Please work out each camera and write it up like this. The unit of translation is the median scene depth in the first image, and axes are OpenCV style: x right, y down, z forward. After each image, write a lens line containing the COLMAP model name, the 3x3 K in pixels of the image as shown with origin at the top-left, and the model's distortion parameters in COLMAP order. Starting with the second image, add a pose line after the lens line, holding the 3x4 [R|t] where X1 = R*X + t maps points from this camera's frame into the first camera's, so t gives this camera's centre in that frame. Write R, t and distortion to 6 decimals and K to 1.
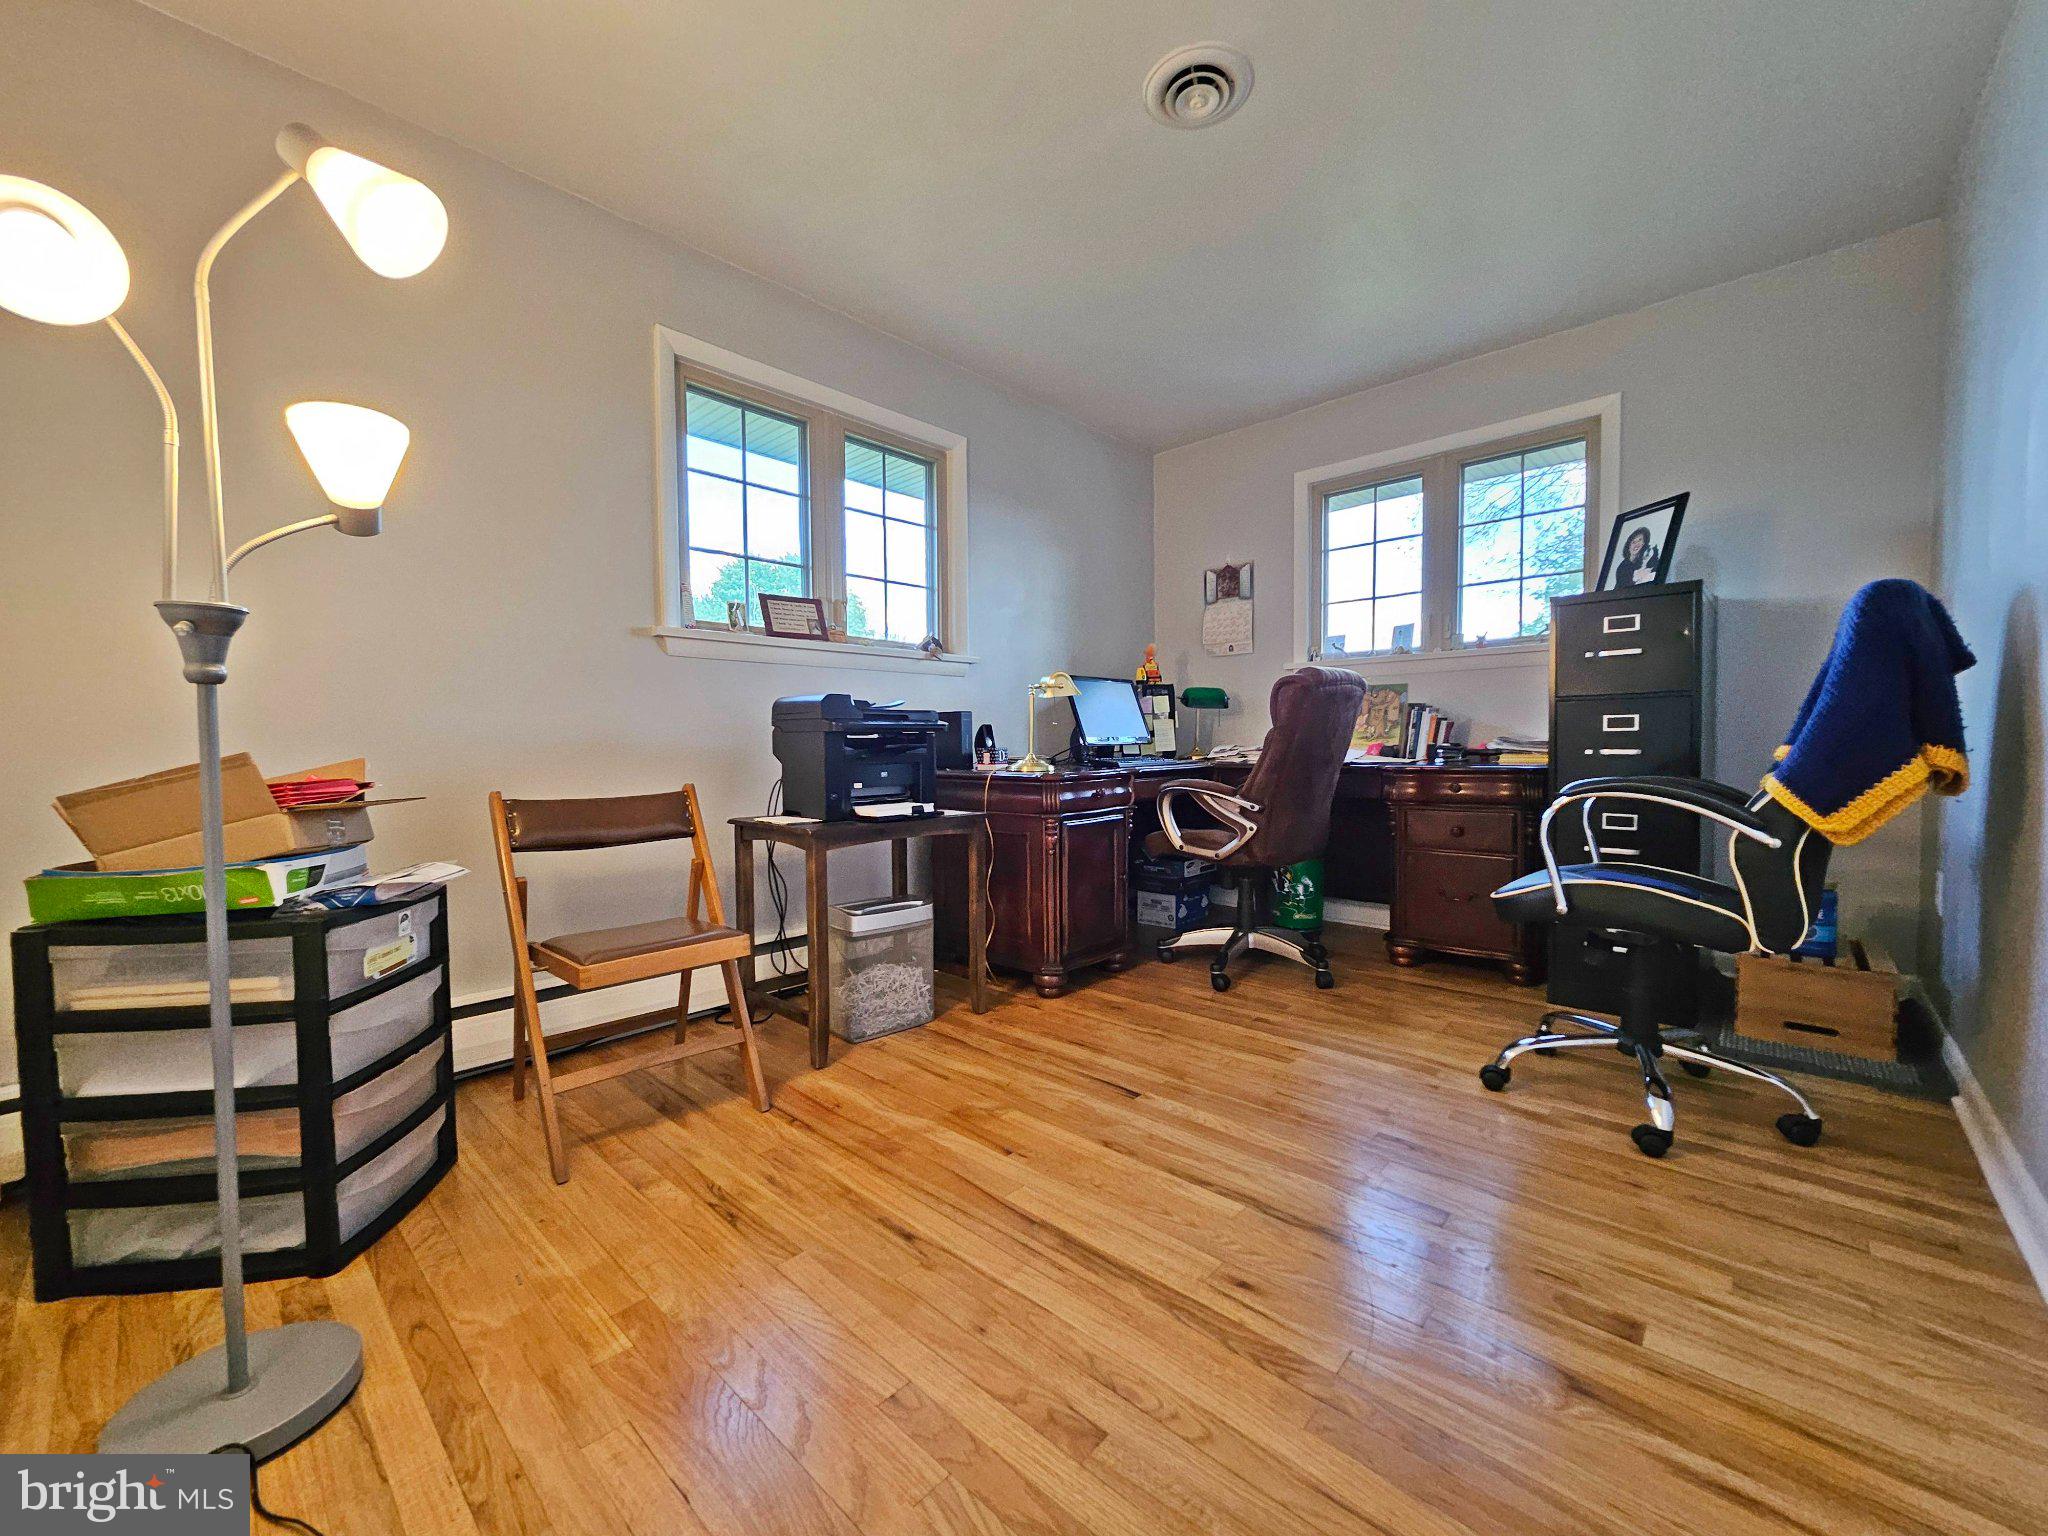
lens RADIAL K [[806.8, 0, 1028.1], [0, 806.8, 768.1], [0, 0, 1]] dist [0.007121, -0.001988]
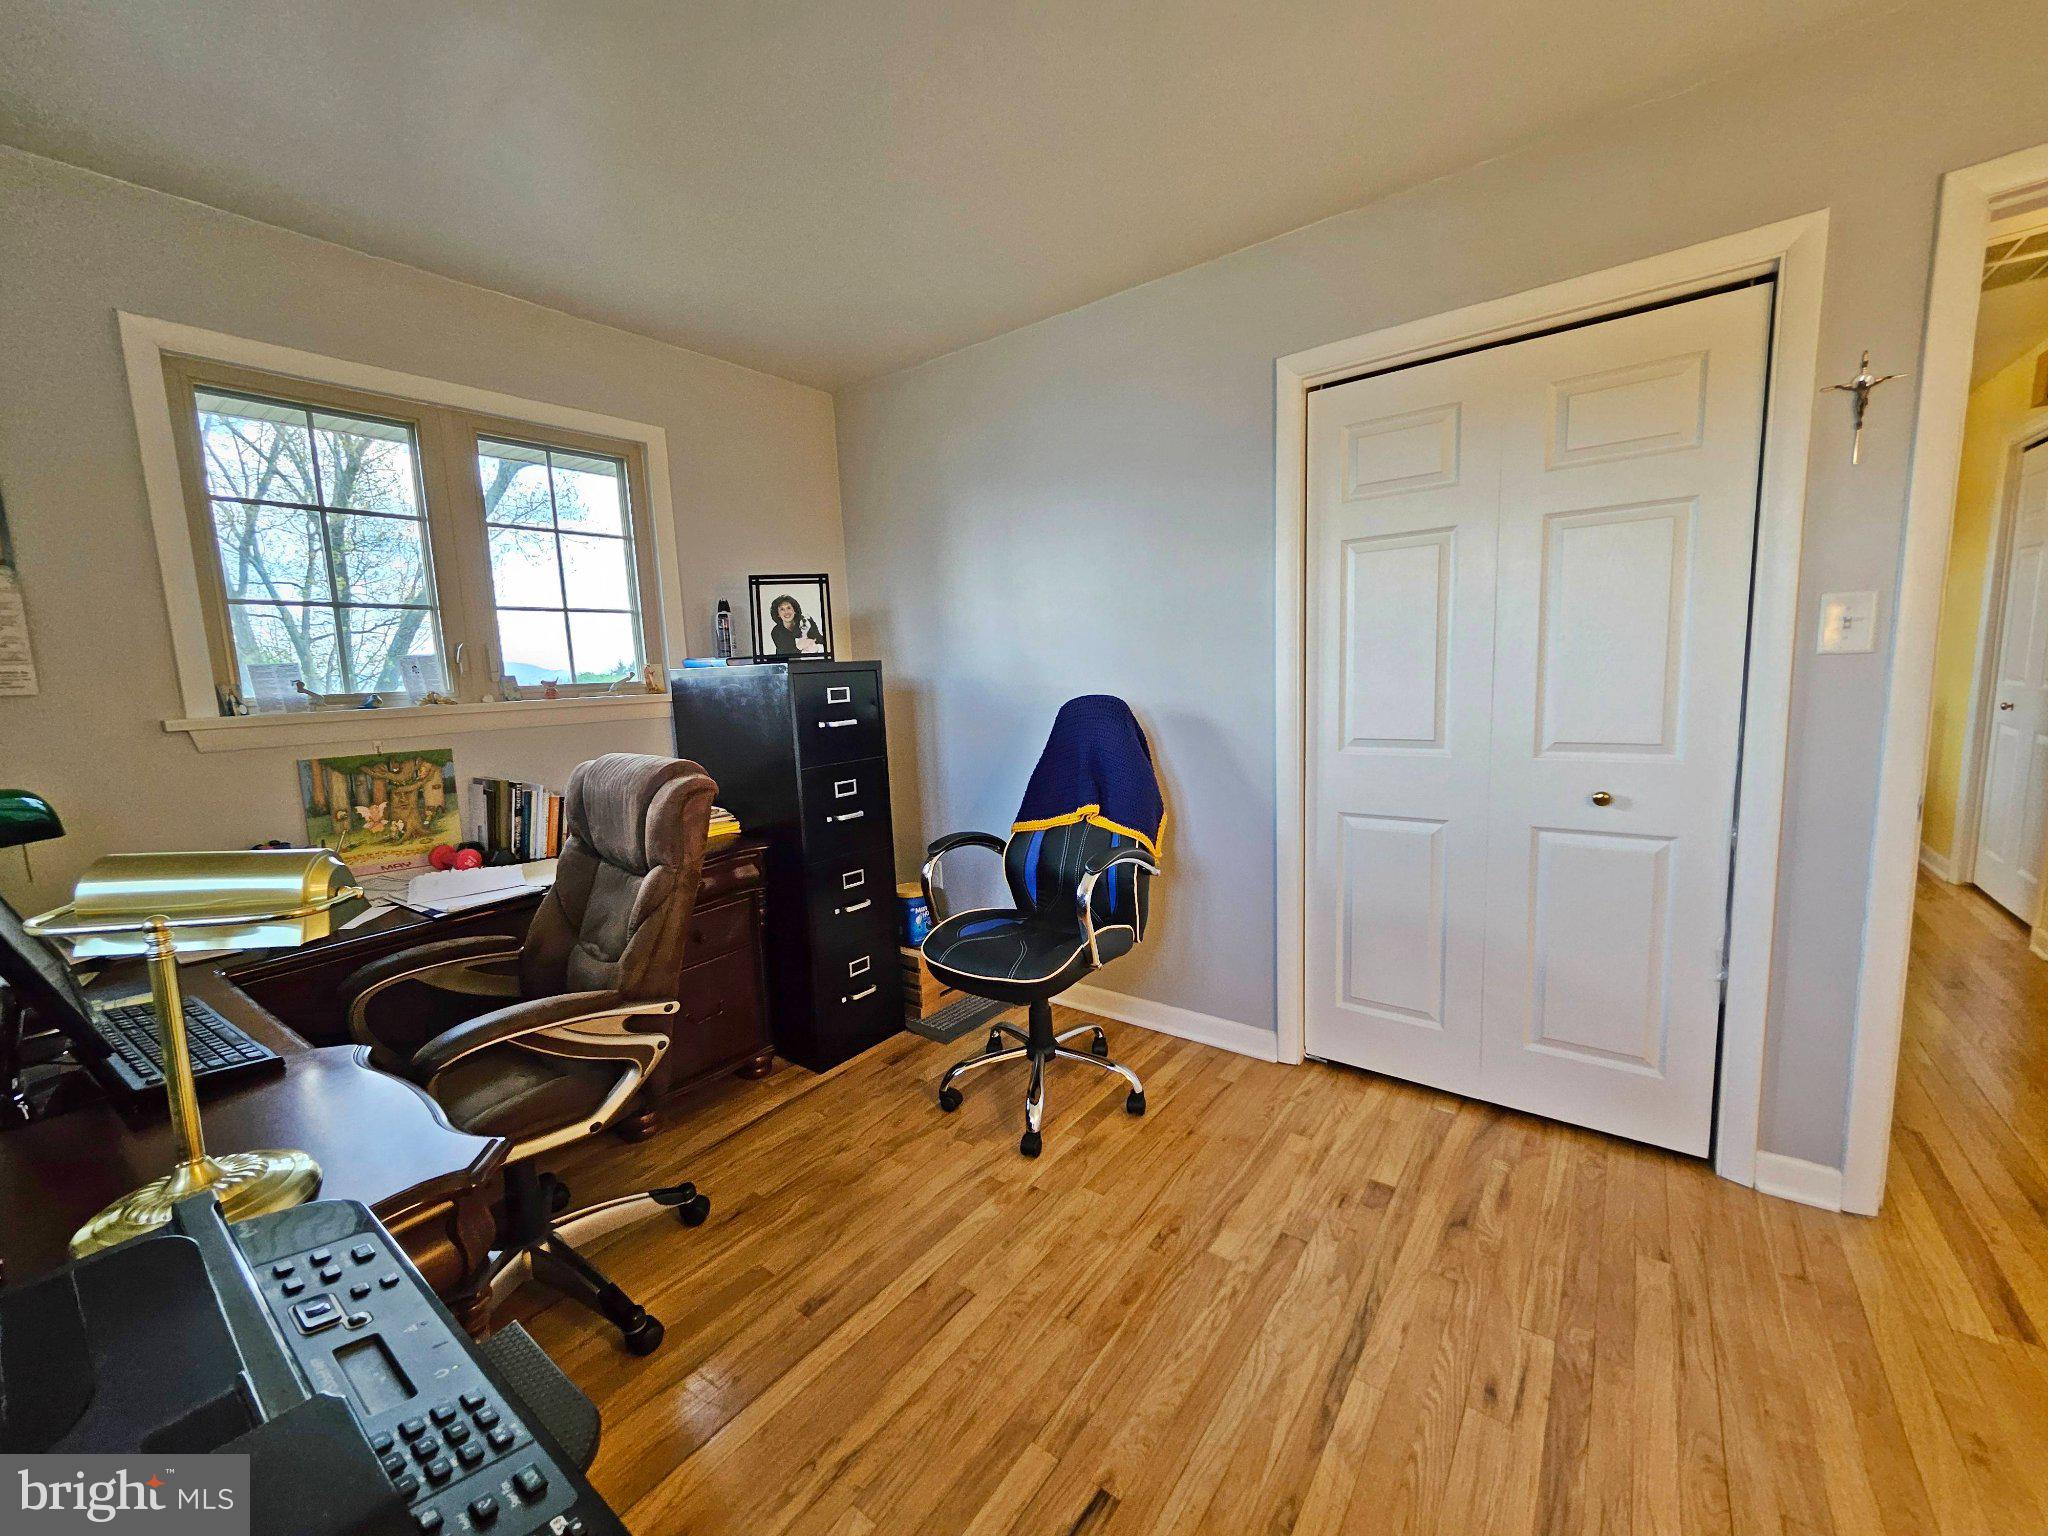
lens RADIAL K [[806.8, 0, 1026.1], [0, 806.8, 773.8], [0, 0, 1]] dist [0.007121, -0.001988]
pose [[-0.106685, -0.118700, 0.987182, -0.324550], [0.074895, 0.989069, 0.127021, -0.184535], [-0.991468, 0.087486, -0.096629, 0.833983]]
